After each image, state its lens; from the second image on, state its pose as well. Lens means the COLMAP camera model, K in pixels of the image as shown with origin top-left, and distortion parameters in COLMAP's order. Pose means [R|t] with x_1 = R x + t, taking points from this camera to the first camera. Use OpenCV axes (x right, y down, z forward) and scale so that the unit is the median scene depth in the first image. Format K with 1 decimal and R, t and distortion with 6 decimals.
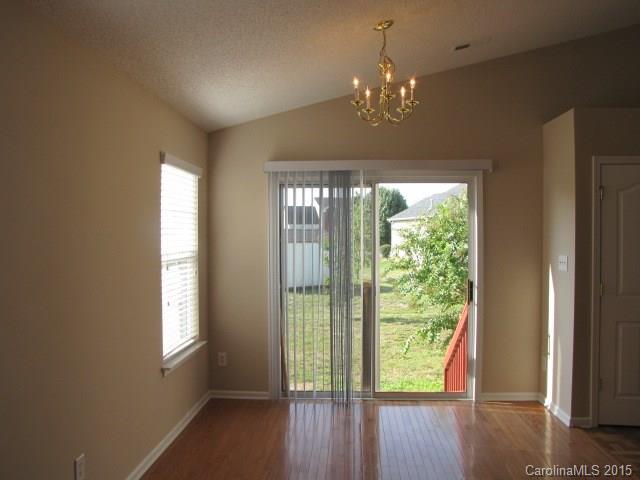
lens RADIAL K [[554.1, 0, 316.7], [0, 554.1, 237.0], [0, 0, 1]] dist [-0.109982, 0.036237]
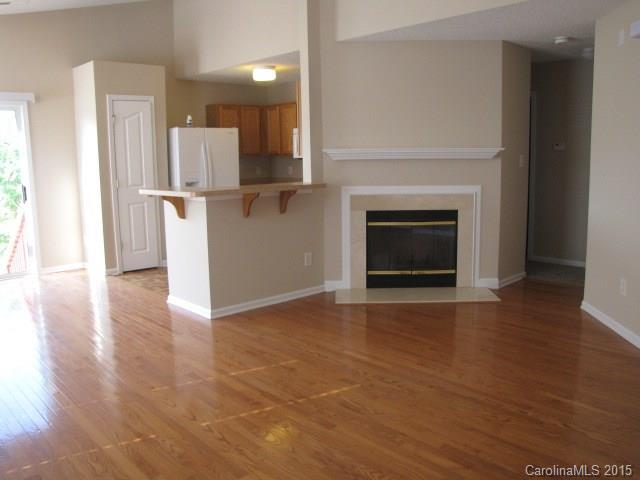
lens RADIAL K [[554.1, 0, 313.8], [0, 554.1, 244.2], [0, 0, 1]] dist [-0.109982, 0.036237]
pose [[0.698854, -0.117612, 0.705529, -0.188471], [0.022714, 0.989540, 0.142457, 0.058203], [-0.714904, -0.083531, 0.694215, -0.473229]]
